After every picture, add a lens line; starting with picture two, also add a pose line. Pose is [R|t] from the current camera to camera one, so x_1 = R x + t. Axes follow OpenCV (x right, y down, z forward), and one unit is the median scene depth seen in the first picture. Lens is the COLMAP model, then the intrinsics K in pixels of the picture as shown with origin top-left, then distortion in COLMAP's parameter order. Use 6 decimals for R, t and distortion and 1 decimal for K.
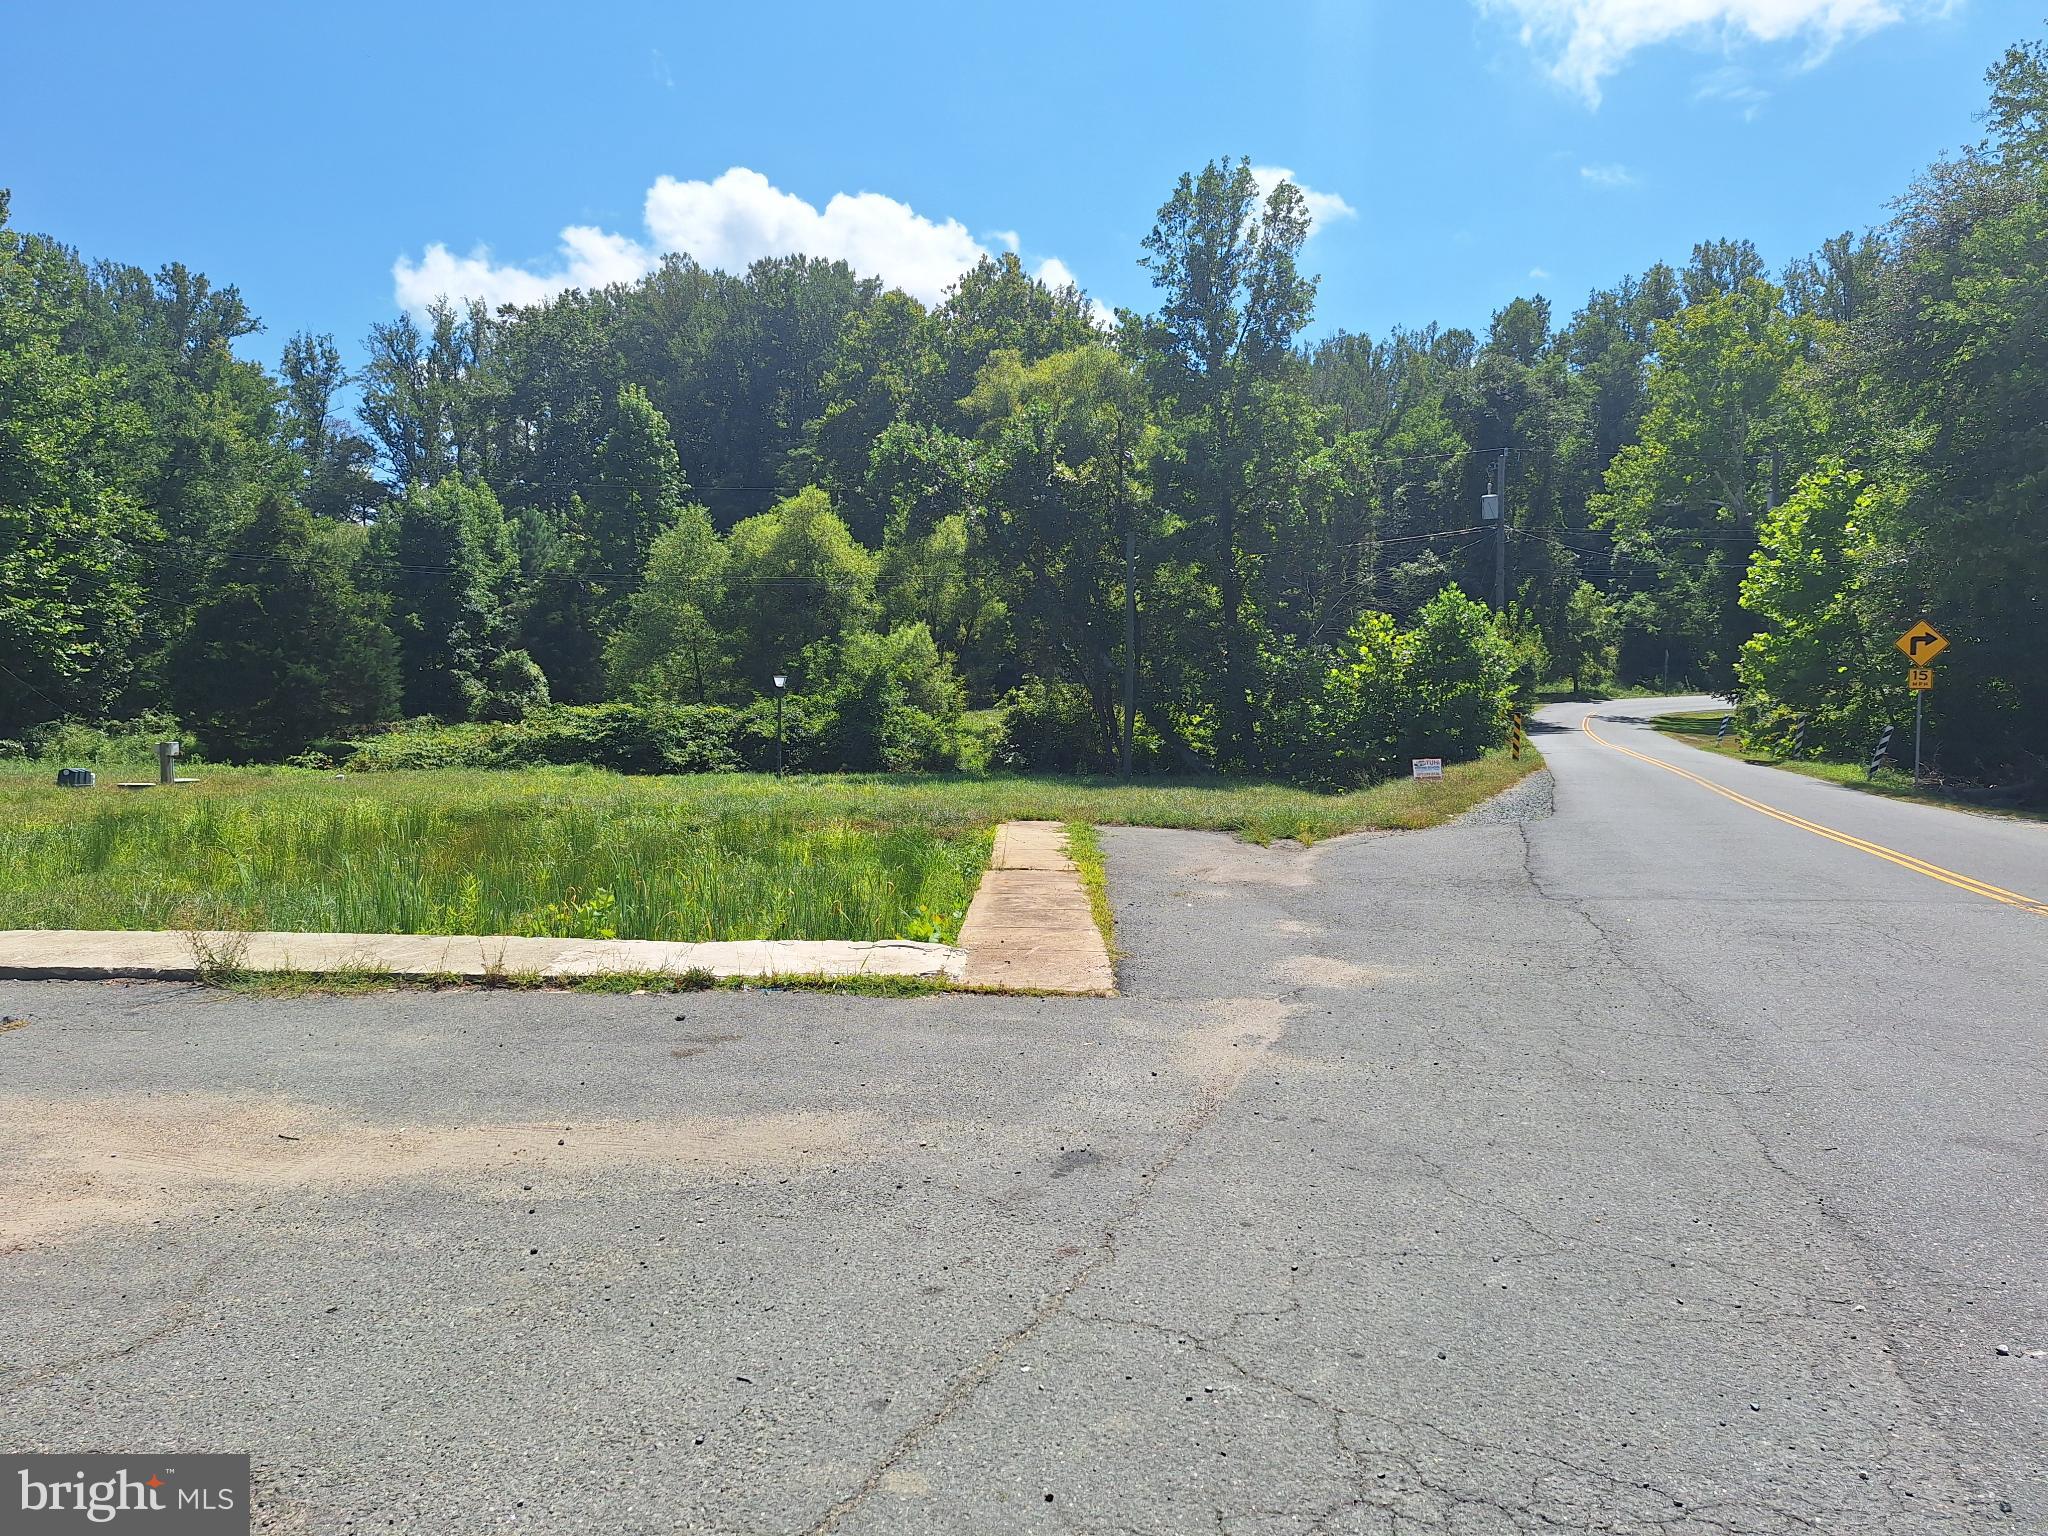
lens RADIAL K [[1406.2, 0, 1011.9], [0, 1406.2, 758.4], [0, 0, 1]] dist [0.060863, -0.066718]
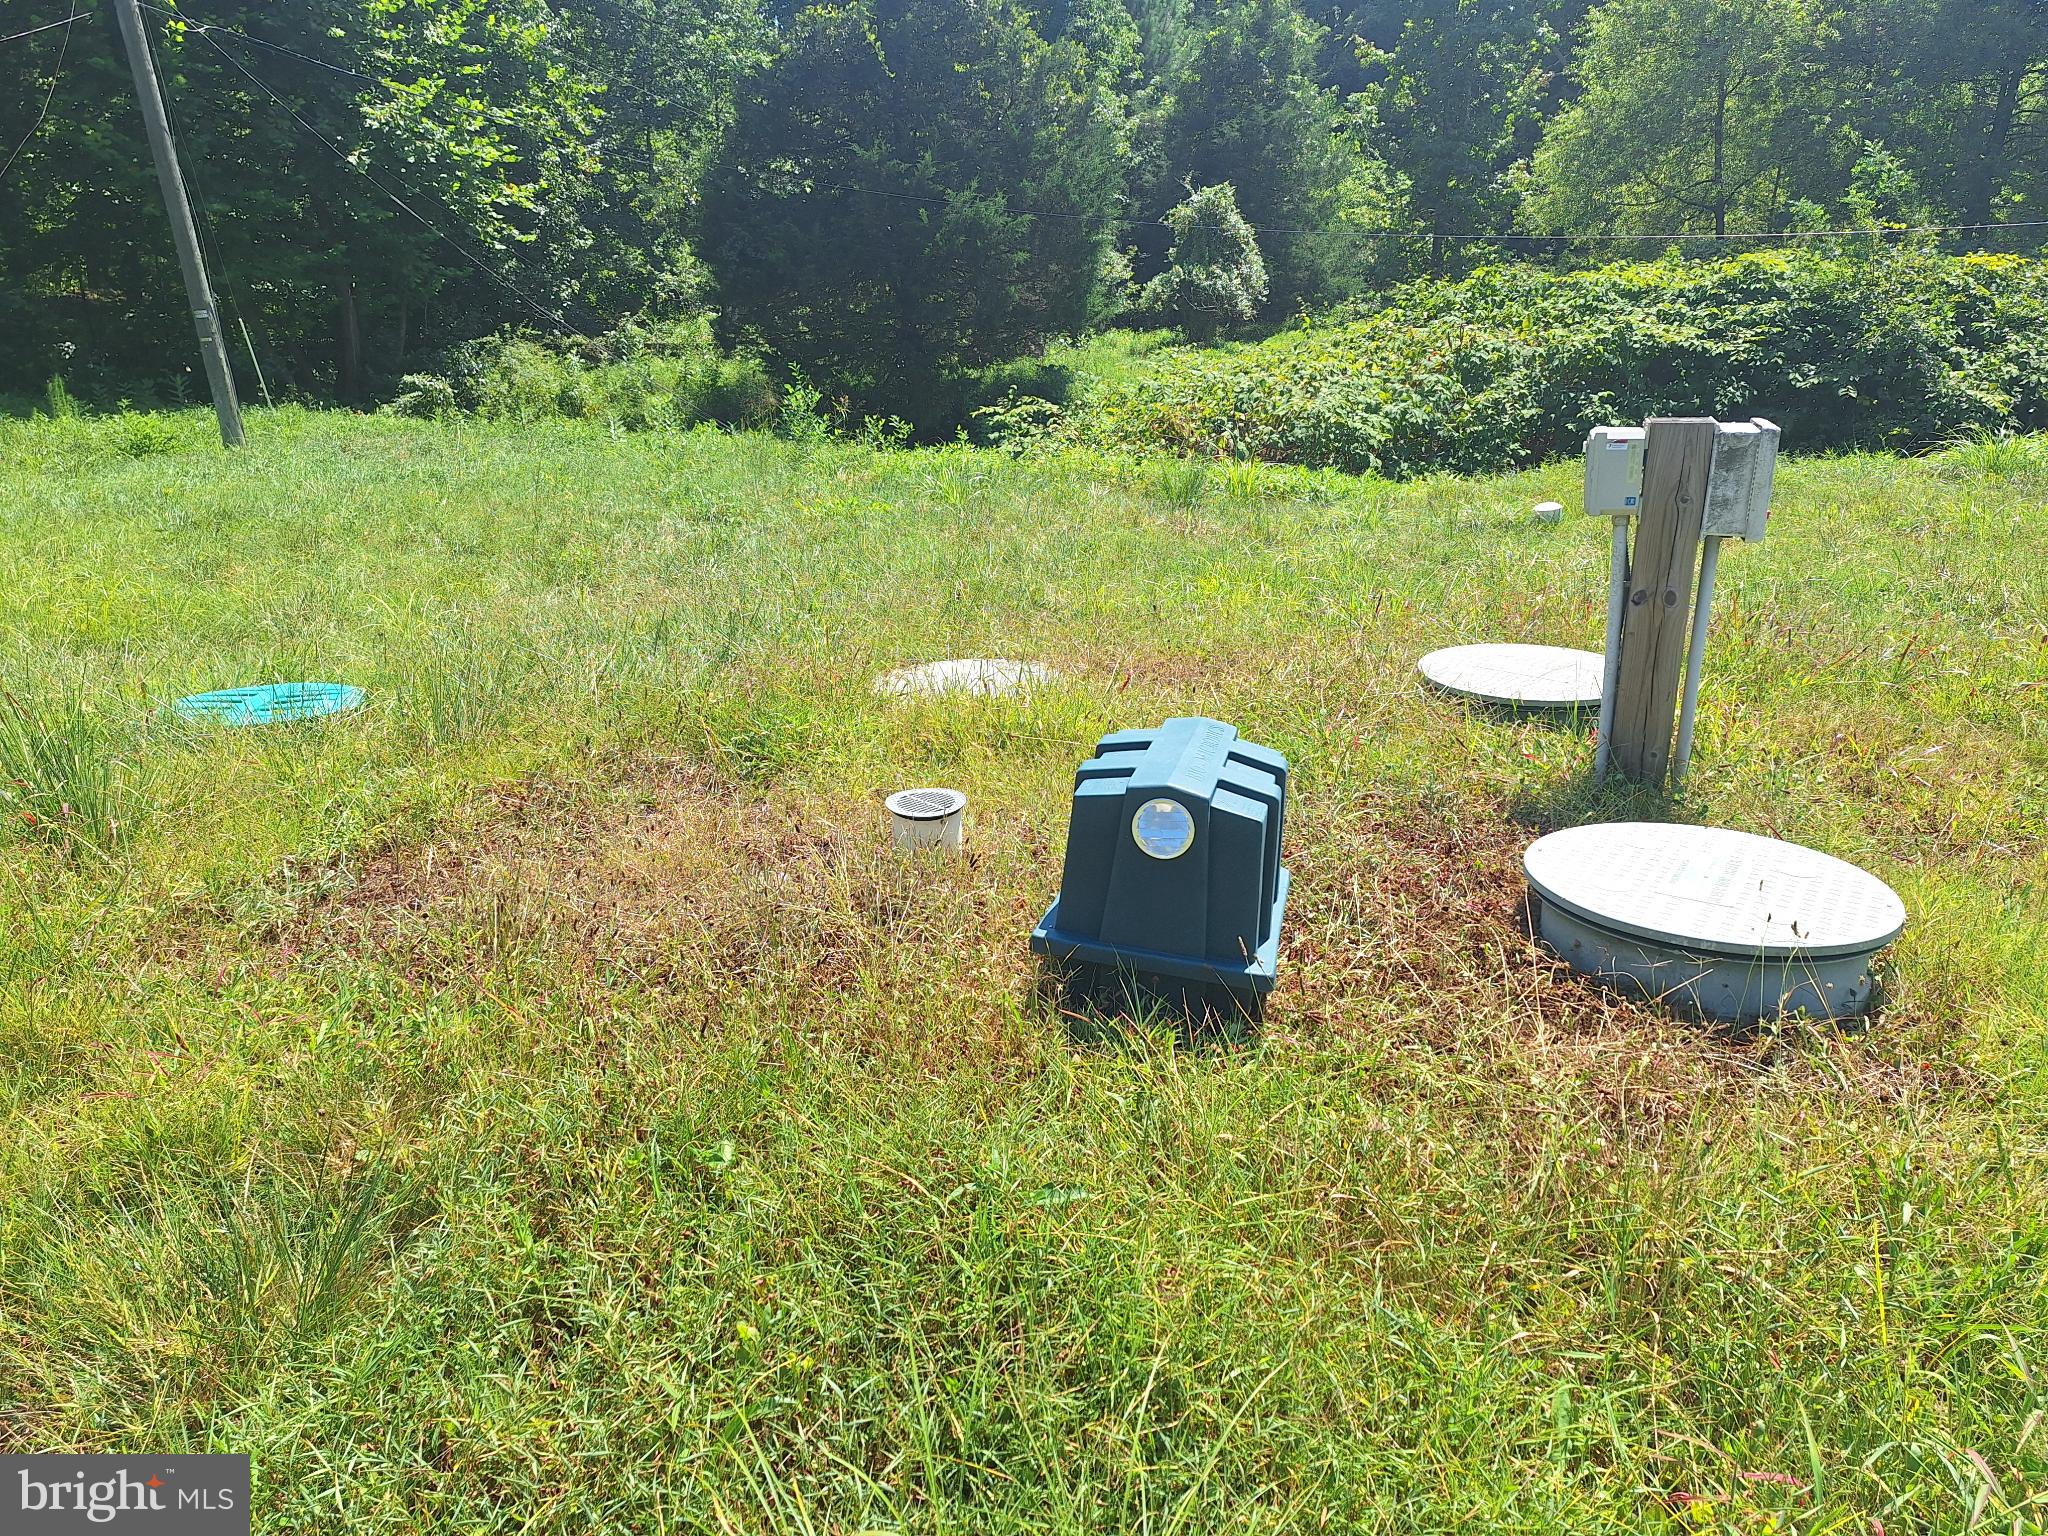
lens RADIAL K [[1406.2, 0, 1014.2], [0, 1406.2, 782.3], [0, 0, 1]] dist [0.060863, -0.066718]
pose [[0.973656, 0.049383, -0.222610, -0.385234], [0.014345, 0.961068, 0.275939, -0.010353], [0.227570, -0.271863, 0.935041, 0.543376]]
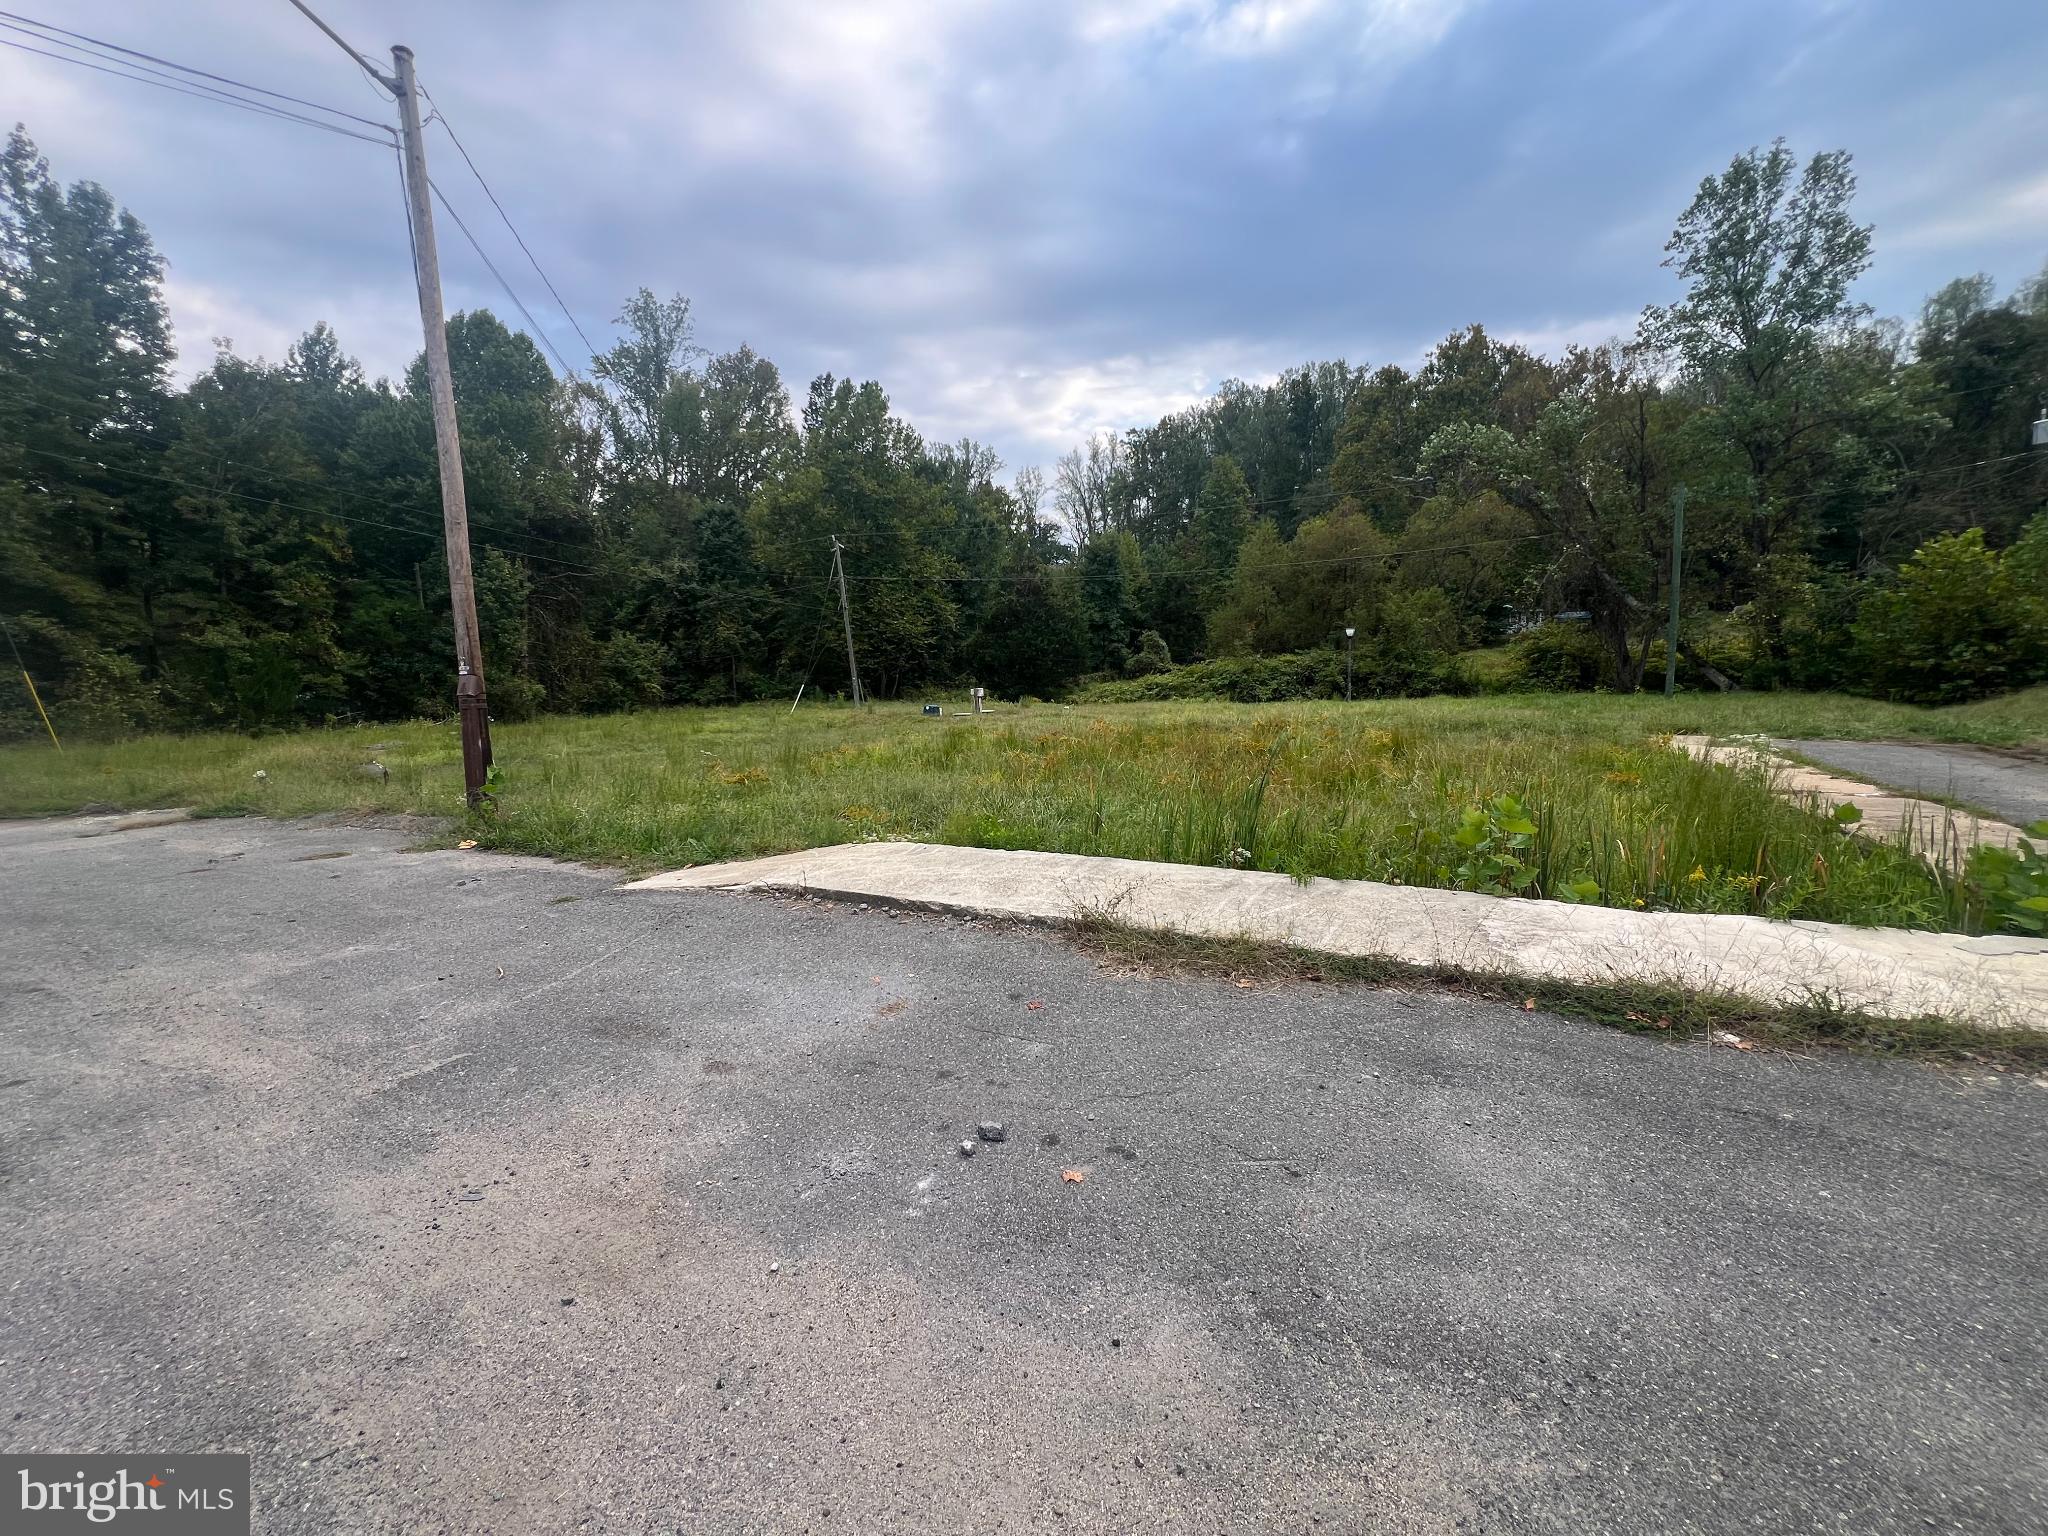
lens RADIAL K [[819.2, 0, 1015.8], [0, 819.2, 761.5], [0, 0, 1]] dist [-0.006085, 0.000379]
pose [[0.888166, 0.005356, -0.459491, -0.069494], [0.033032, 0.996601, 0.075465, -0.000042], [0.458333, -0.082203, 0.884971, 0.099705]]
